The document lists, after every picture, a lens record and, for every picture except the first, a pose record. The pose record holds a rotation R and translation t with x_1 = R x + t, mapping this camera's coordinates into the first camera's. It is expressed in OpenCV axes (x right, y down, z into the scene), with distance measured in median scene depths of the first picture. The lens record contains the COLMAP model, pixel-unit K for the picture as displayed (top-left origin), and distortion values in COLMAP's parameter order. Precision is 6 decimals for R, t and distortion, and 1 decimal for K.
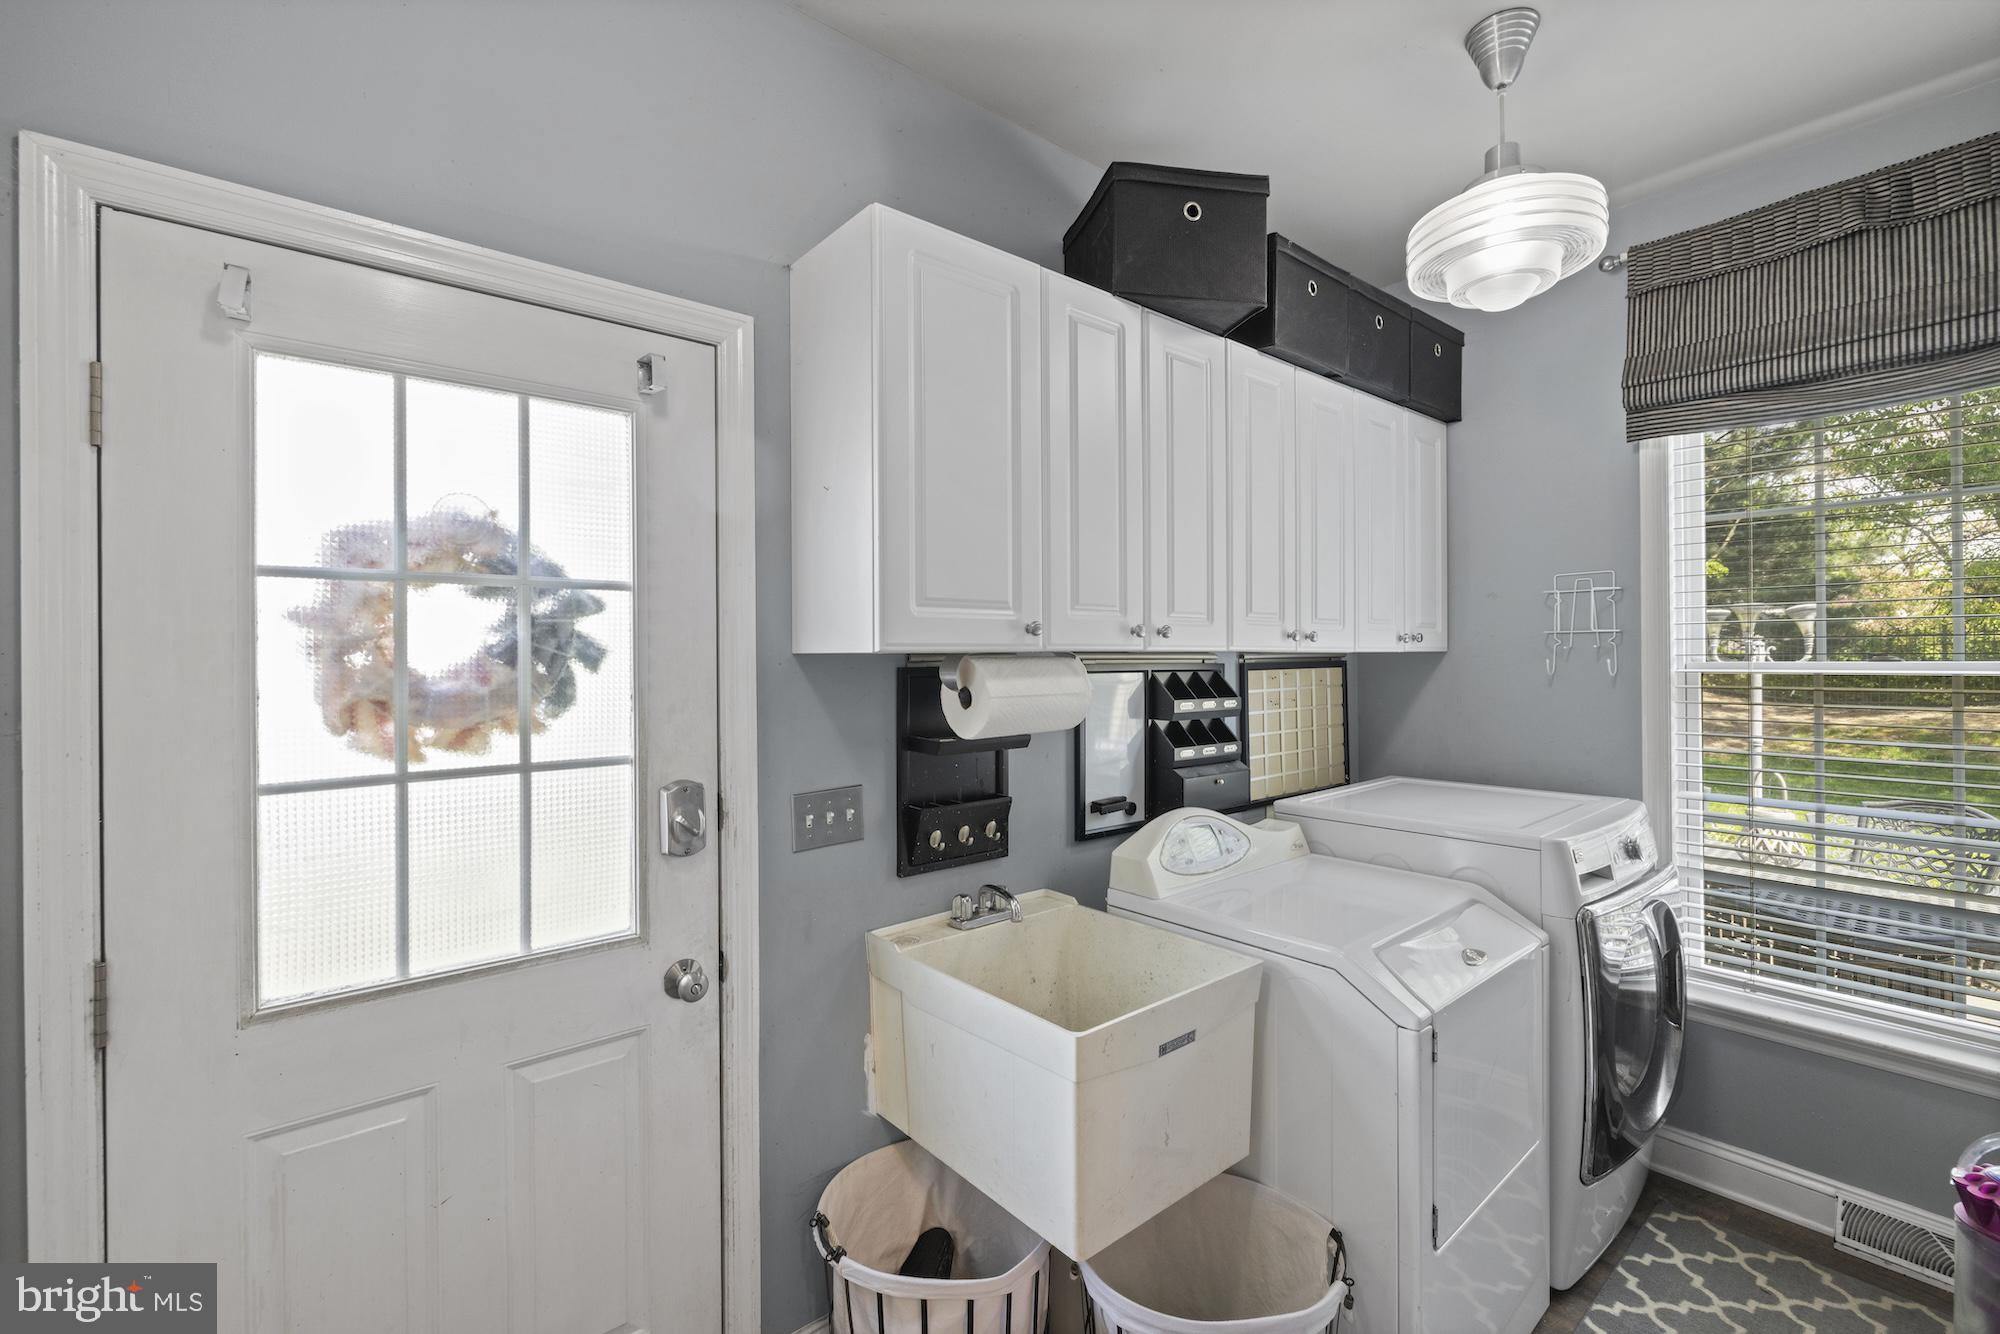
lens RADIAL K [[844.1, 0, 994.4], [0, 844.1, 664.7], [0, 0, 1]] dist [-0.004265, -0.000233]
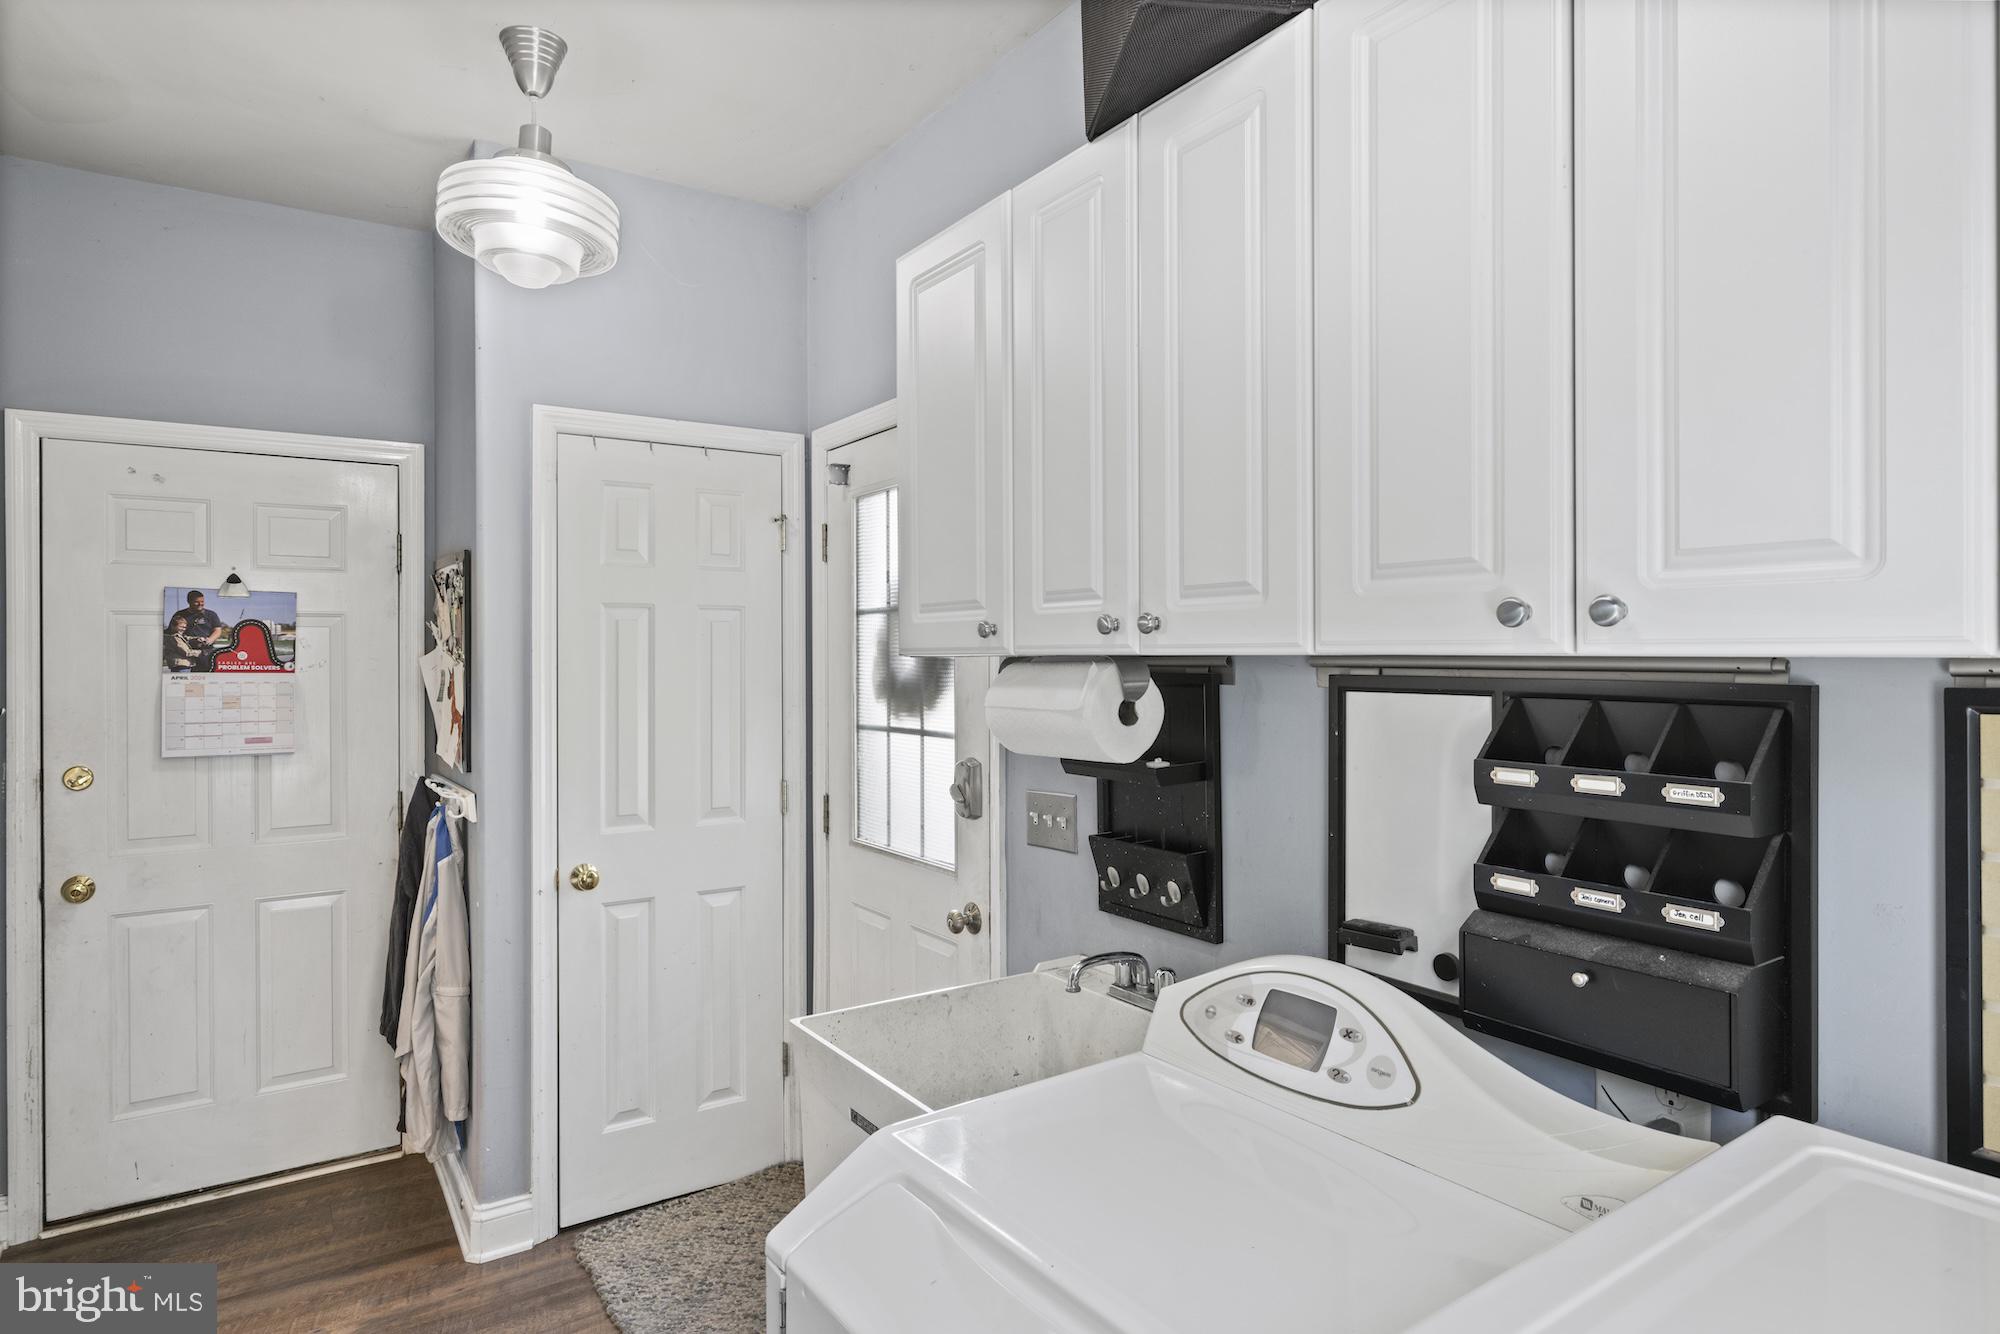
lens RADIAL K [[1117.6, 0, 998.0], [0, 1117.6, 656.1], [0, 0, 1]] dist [-0.001246, -0.000196]
pose [[-0.100812, 0.008822, -0.994866, 1.264594], [-0.002370, 0.999956, 0.009107, -0.027838], [0.994903, 0.003276, -0.100786, 1.209859]]
